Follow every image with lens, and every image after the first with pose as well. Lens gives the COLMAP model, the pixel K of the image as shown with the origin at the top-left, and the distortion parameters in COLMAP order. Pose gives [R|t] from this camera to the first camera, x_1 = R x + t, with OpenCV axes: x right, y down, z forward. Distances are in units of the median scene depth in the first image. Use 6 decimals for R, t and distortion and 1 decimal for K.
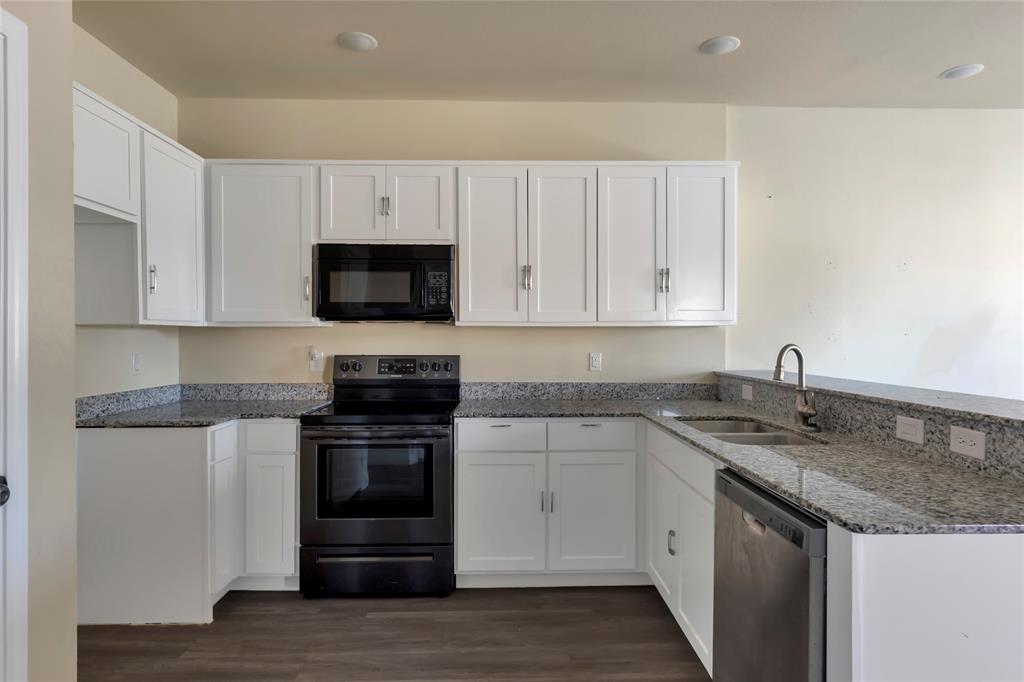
lens RADIAL K [[589.1, 0, 512.0], [0, 589.1, 342.9], [0, 0, 1]] dist [0.005855, 0.002238]
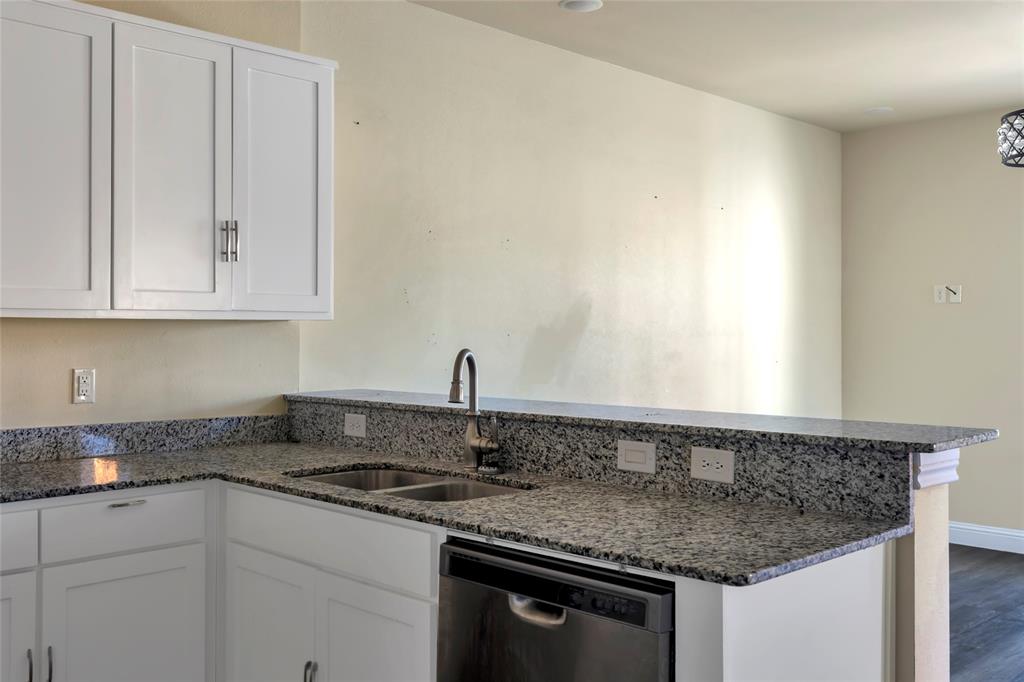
lens RADIAL K [[1001.0, 0, 512.1], [0, 1001.0, 338.6], [0, 0, 1]] dist [0.025439, 0.000000]
pose [[0.721154, -0.000171, 0.692774, -0.307079], [0.006776, 0.999954, -0.006807, -0.002036], [-0.692741, 0.009603, 0.721122, 0.127579]]
